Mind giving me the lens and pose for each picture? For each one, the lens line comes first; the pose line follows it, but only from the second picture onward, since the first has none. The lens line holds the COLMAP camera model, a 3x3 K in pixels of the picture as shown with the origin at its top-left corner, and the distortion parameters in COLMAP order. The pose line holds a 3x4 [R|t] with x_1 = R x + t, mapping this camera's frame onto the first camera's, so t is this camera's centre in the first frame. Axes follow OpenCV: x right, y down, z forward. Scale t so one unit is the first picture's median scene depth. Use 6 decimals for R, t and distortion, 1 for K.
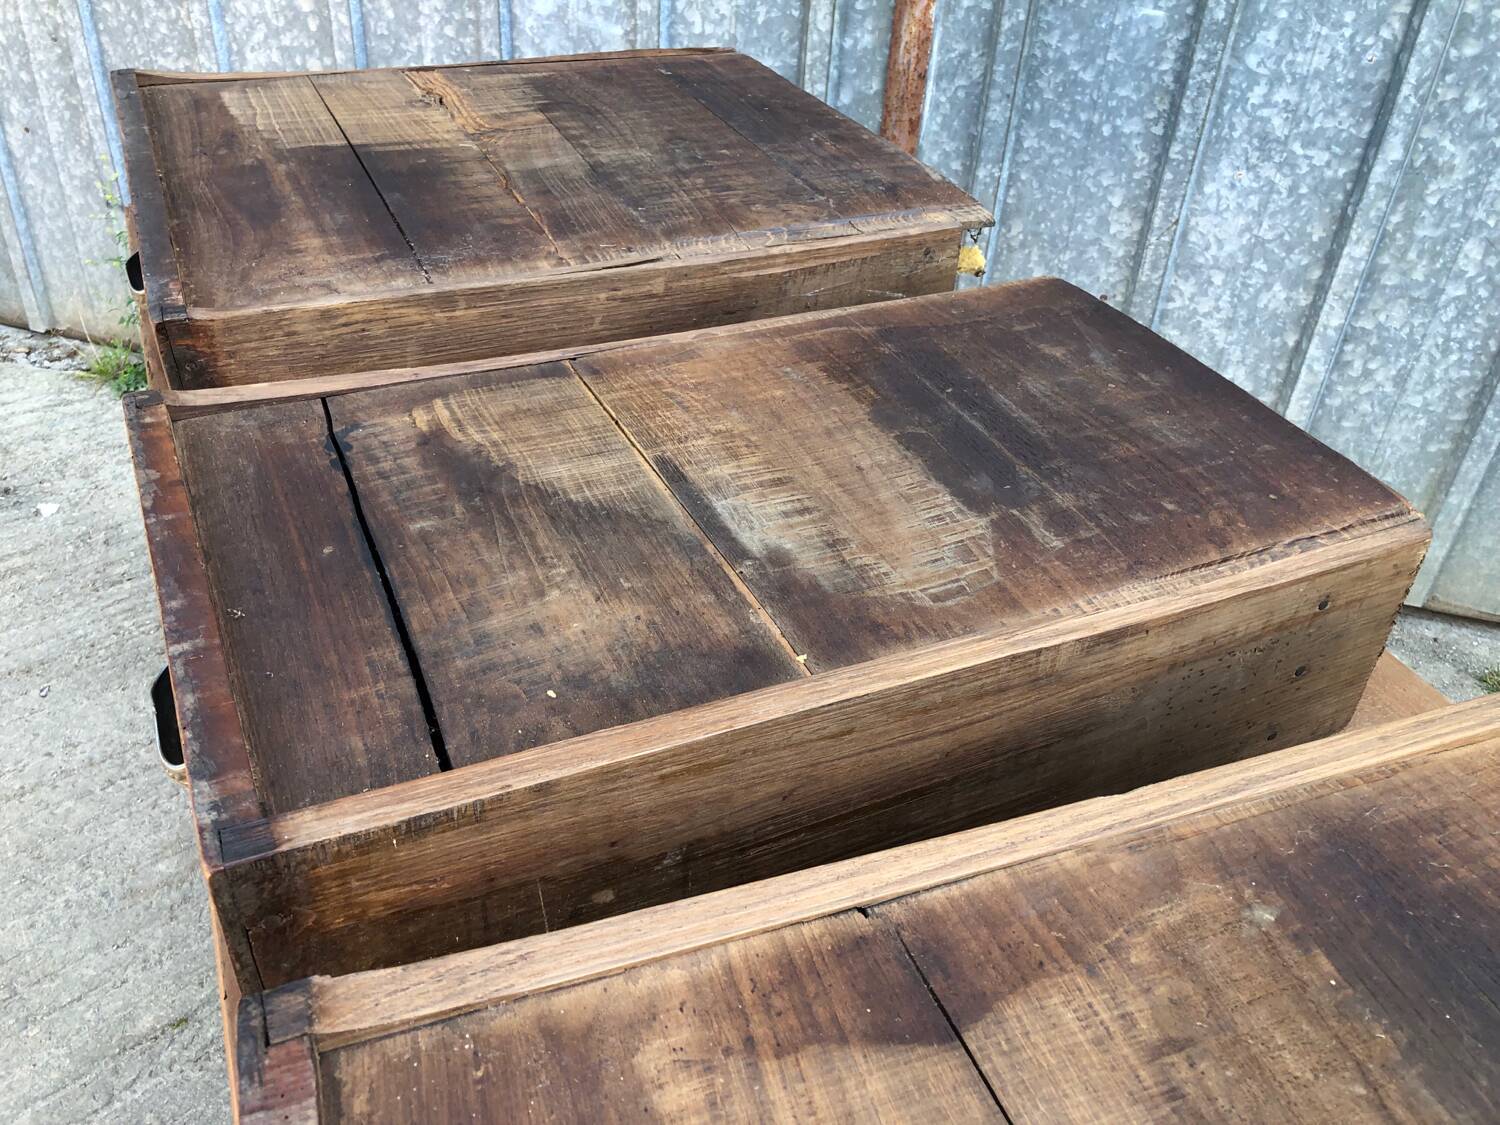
lens RADIAL K [[1240.7, 0, 755.5], [0, 1240.7, 546.6], [0, 0, 1]] dist [-0.002471, 0.024792]
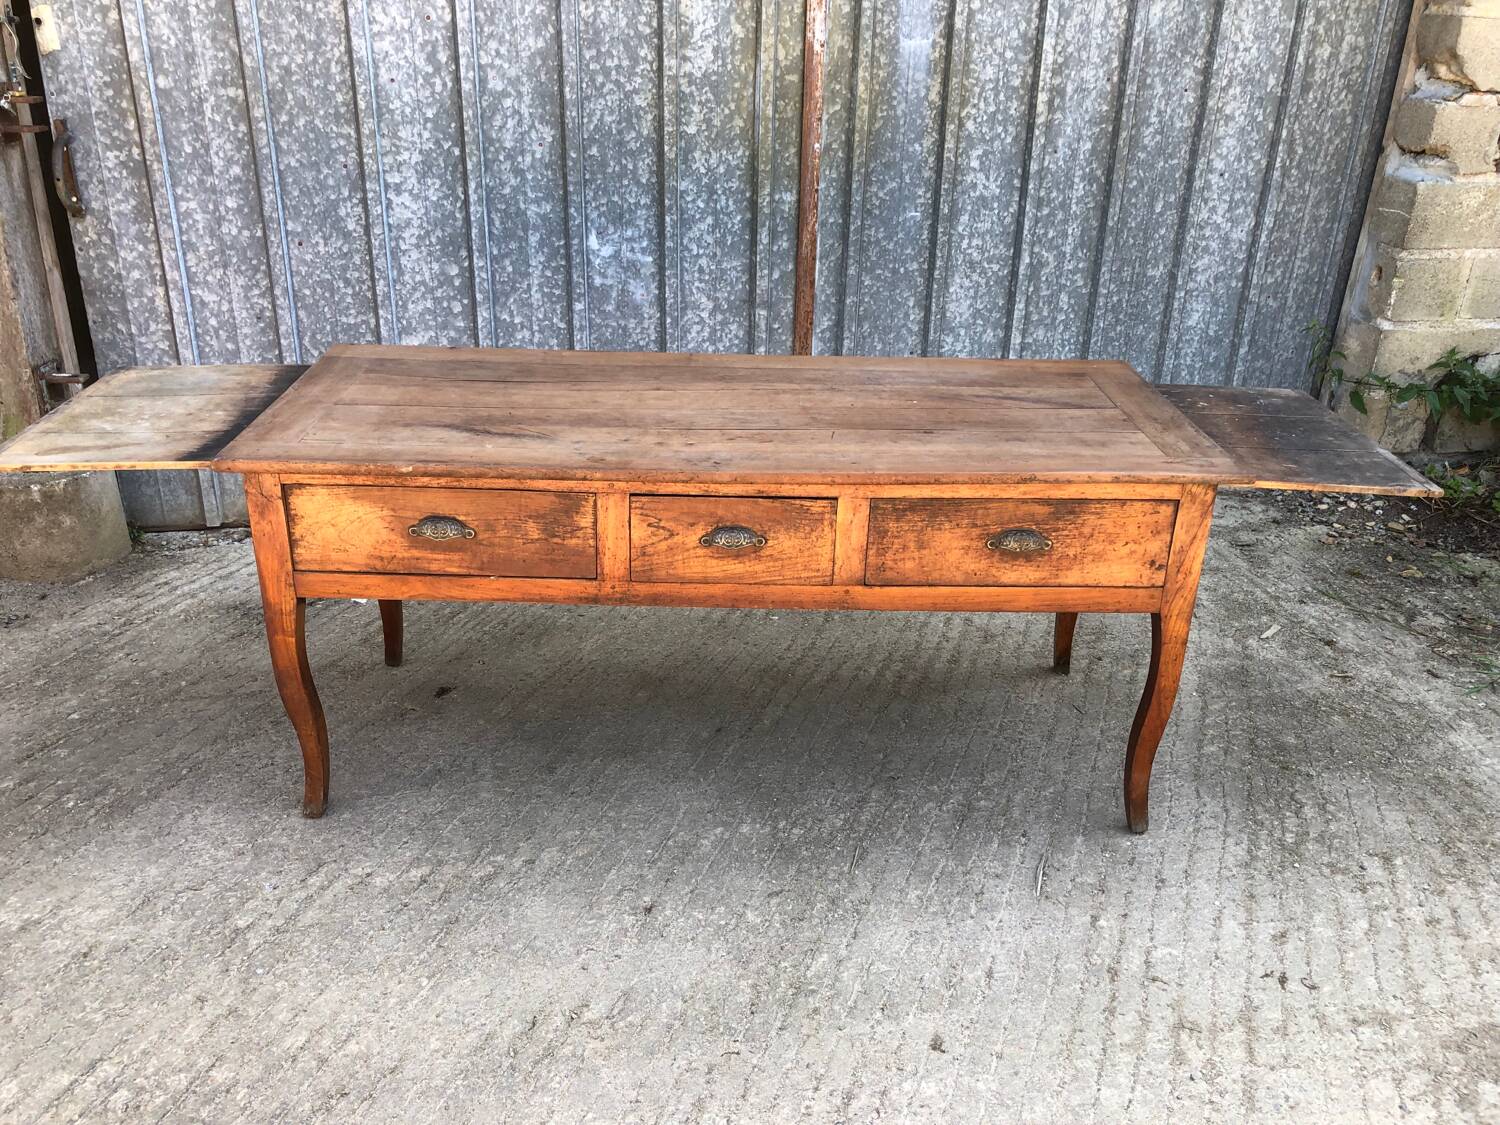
lens RADIAL K [[1240.7, 0, 740.4], [0, 1240.7, 547.9], [0, 0, 1]] dist [-0.002471, 0.024792]
pose [[0.887455, -0.221710, 0.404065, -0.897207], [0.291777, 0.948908, -0.120170, 0.272803], [-0.356777, 0.224542, 0.906802, -0.671969]]
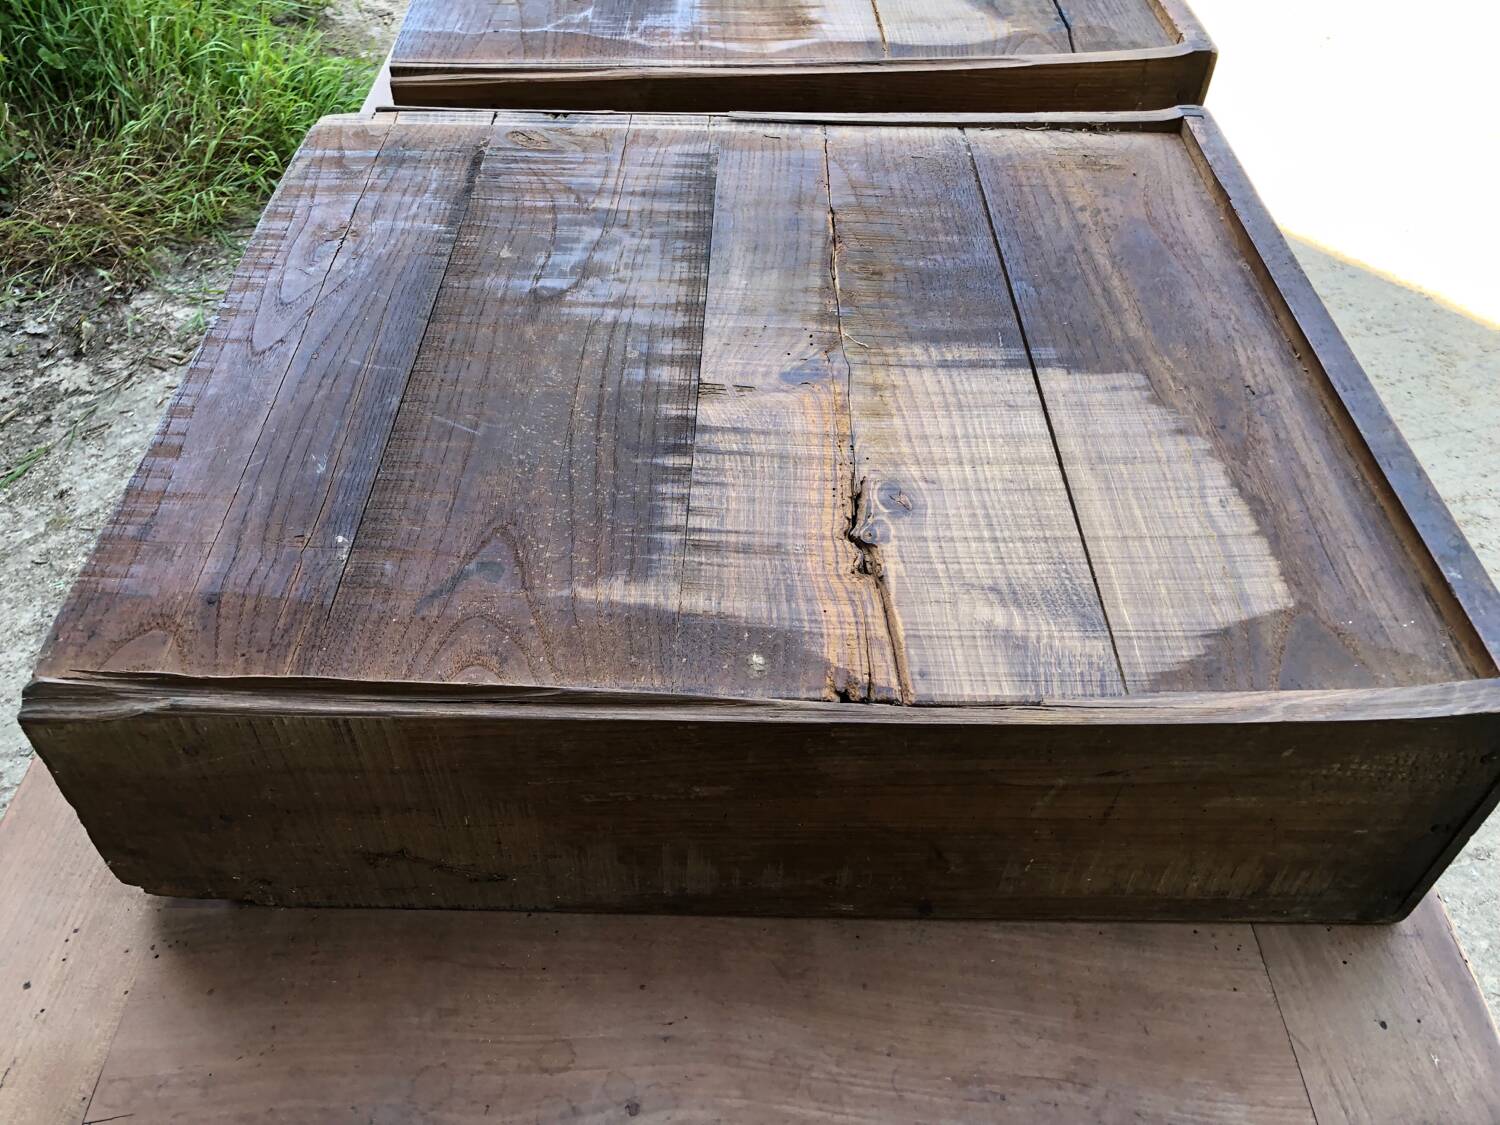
lens RADIAL K [[1240.7, 0, 737.6], [0, 1240.7, 556.9], [0, 0, 1]] dist [-0.002471, 0.024792]
pose [[-0.907175, -0.338143, 0.250387, -0.216347], [0.195785, 0.187497, 0.962556, -0.538100], [-0.372428, 0.922228, -0.103889, 0.689666]]
